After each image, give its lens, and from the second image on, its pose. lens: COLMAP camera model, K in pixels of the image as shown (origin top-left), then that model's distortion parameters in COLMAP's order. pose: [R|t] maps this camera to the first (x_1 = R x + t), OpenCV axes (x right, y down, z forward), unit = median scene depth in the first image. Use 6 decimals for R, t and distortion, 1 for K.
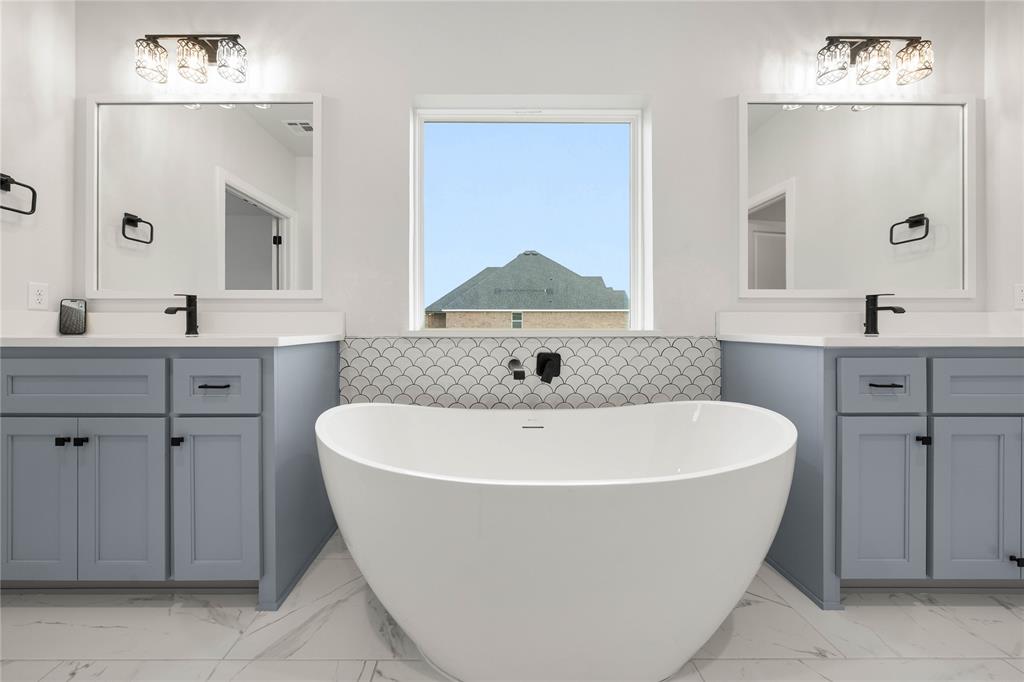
lens RADIAL K [[368.8, 0, 491.2], [0, 368.8, 324.1], [0, 0, 1]] dist [-0.022887, 0.004165]
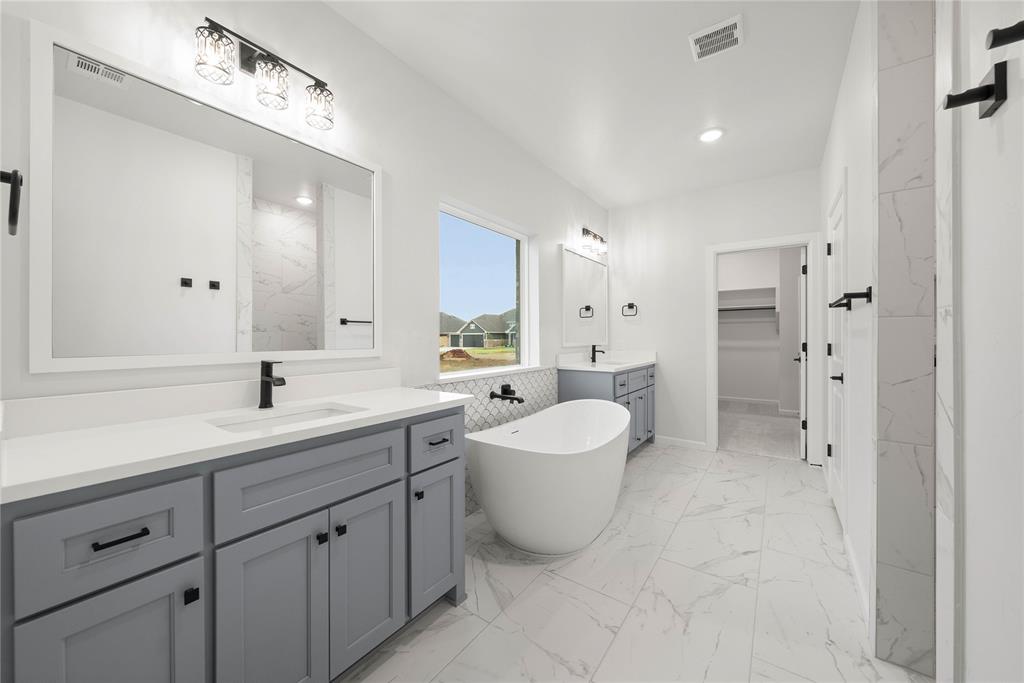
lens RADIAL K [[392.8, 0, 494.0], [0, 392.8, 338.1], [0, 0, 1]] dist [-0.019153, 0.004414]
pose [[0.590023, -0.007708, 0.807350, -1.245040], [0.002381, 0.999967, 0.007806, -0.137168], [-0.807383, -0.002683, 0.590022, 0.046845]]
